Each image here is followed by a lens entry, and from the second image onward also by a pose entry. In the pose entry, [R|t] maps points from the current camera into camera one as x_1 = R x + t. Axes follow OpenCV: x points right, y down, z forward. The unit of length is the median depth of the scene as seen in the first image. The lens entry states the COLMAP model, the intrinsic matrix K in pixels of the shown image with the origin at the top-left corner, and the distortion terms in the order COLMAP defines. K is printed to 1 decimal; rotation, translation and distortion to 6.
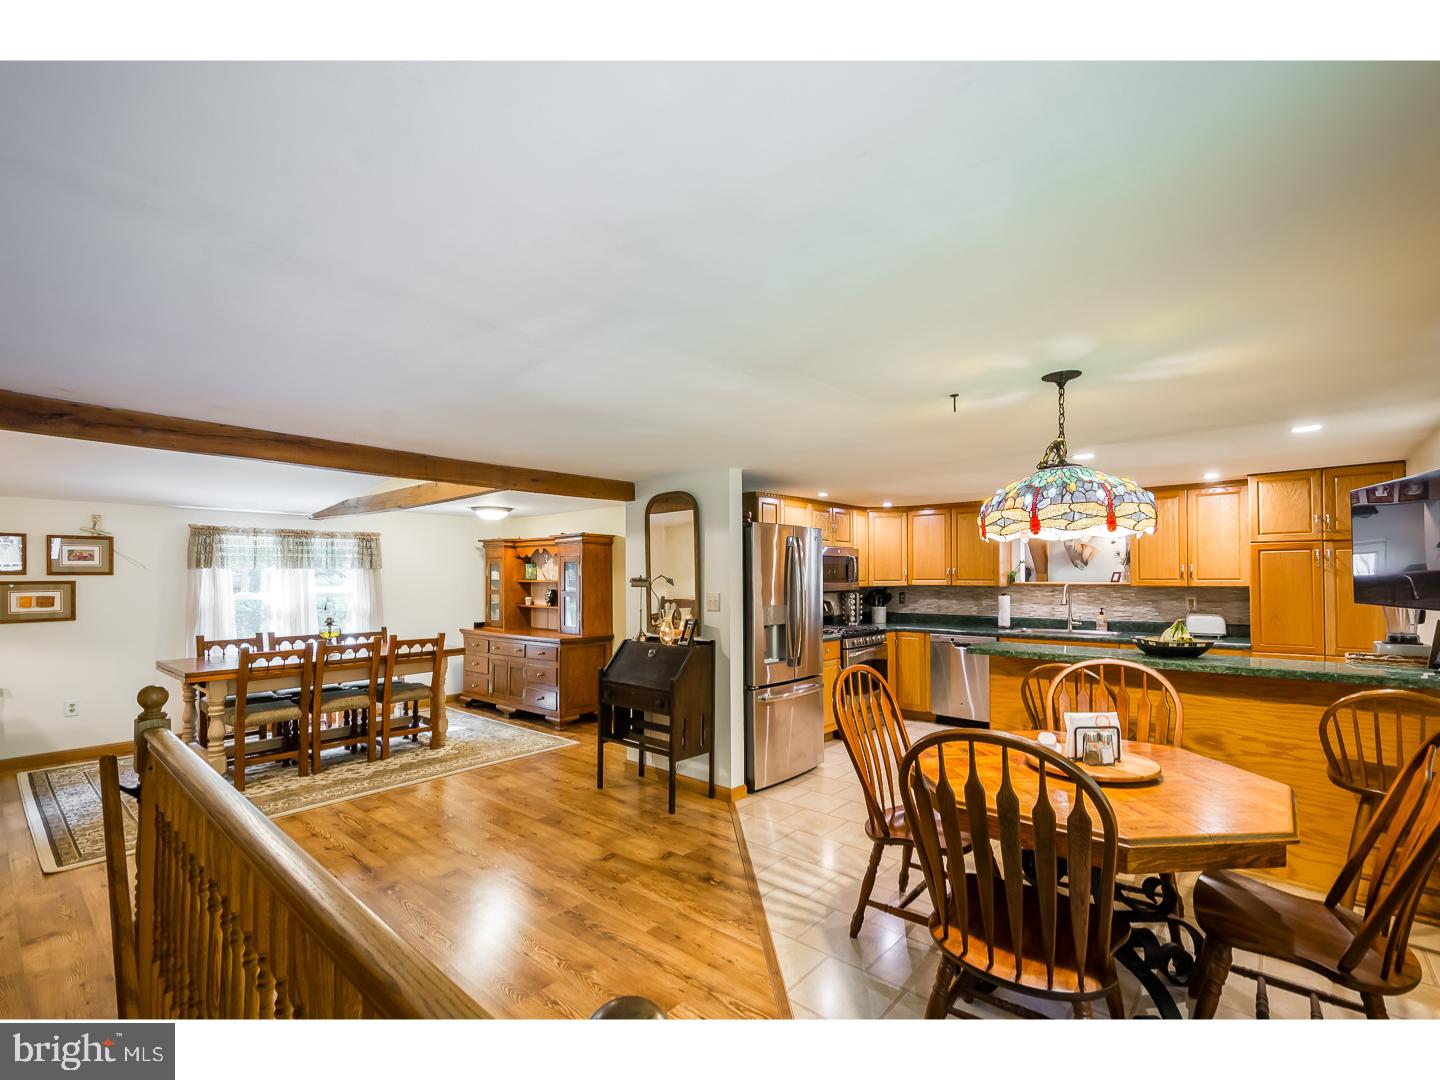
lens RADIAL K [[643.5, 0, 717.2], [0, 643.5, 565.2], [0, 0, 1]] dist [0.014174, -0.000214]
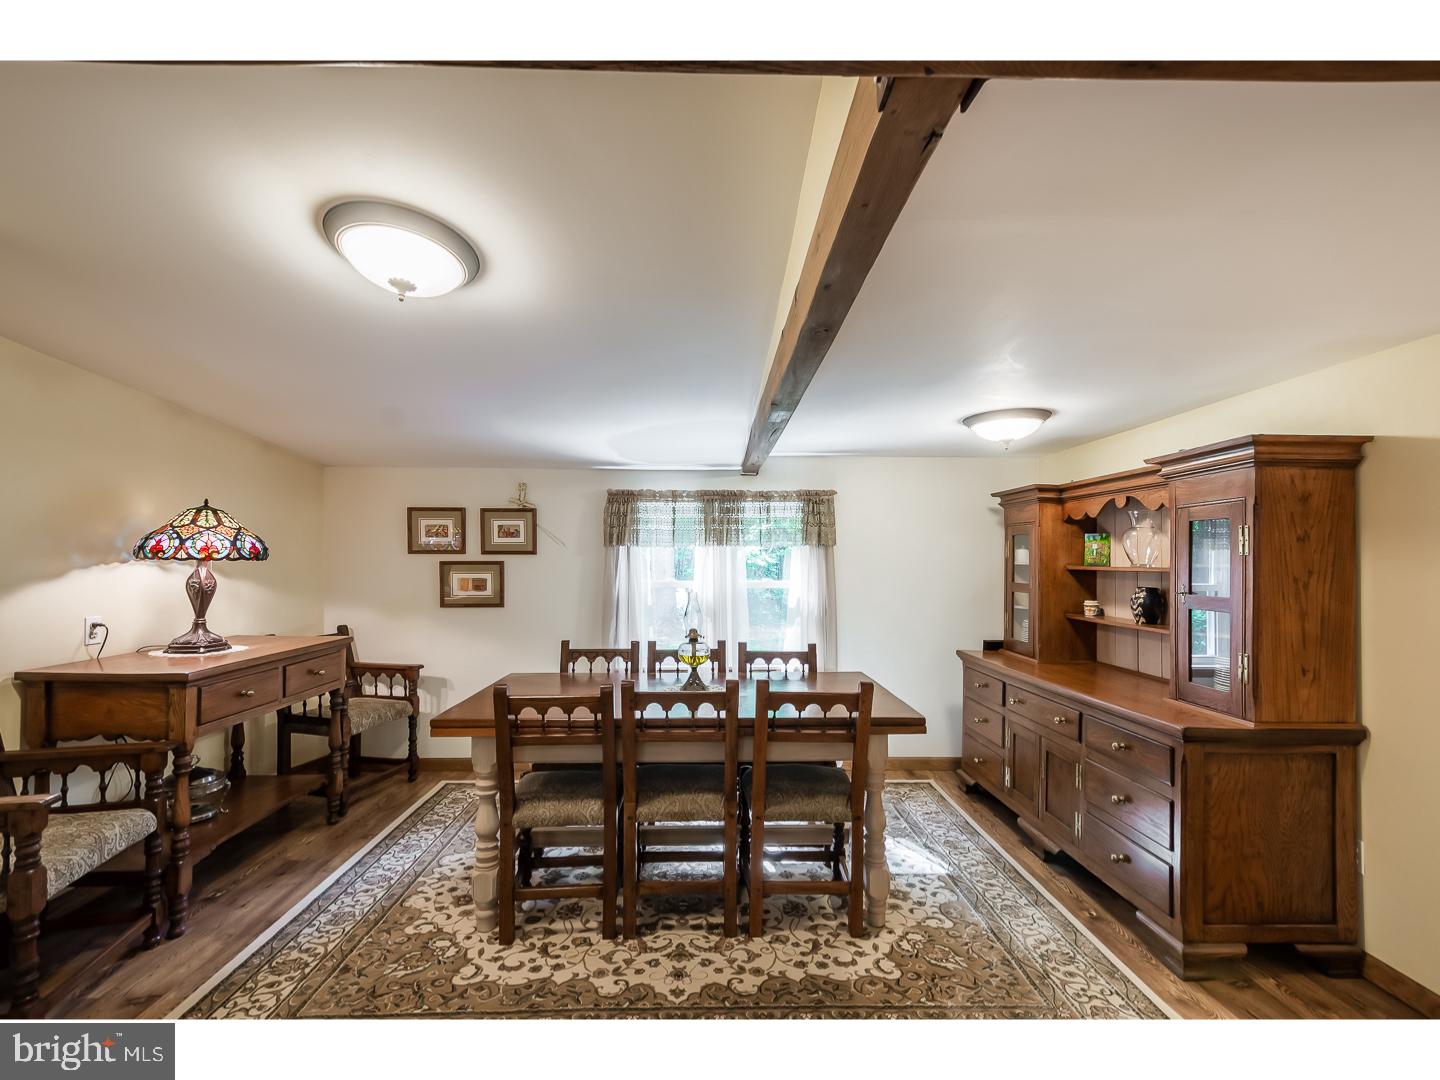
lens RADIAL K [[643.5, 0, 717.2], [0, 643.5, 565.2], [0, 0, 1]] dist [0.014174, -0.000214]
pose [[0.684447, 0.008503, -0.729013, -0.147603], [0.006790, 0.999814, 0.018036, 0.013350], [0.729031, -0.017295, 0.684262, 0.522117]]
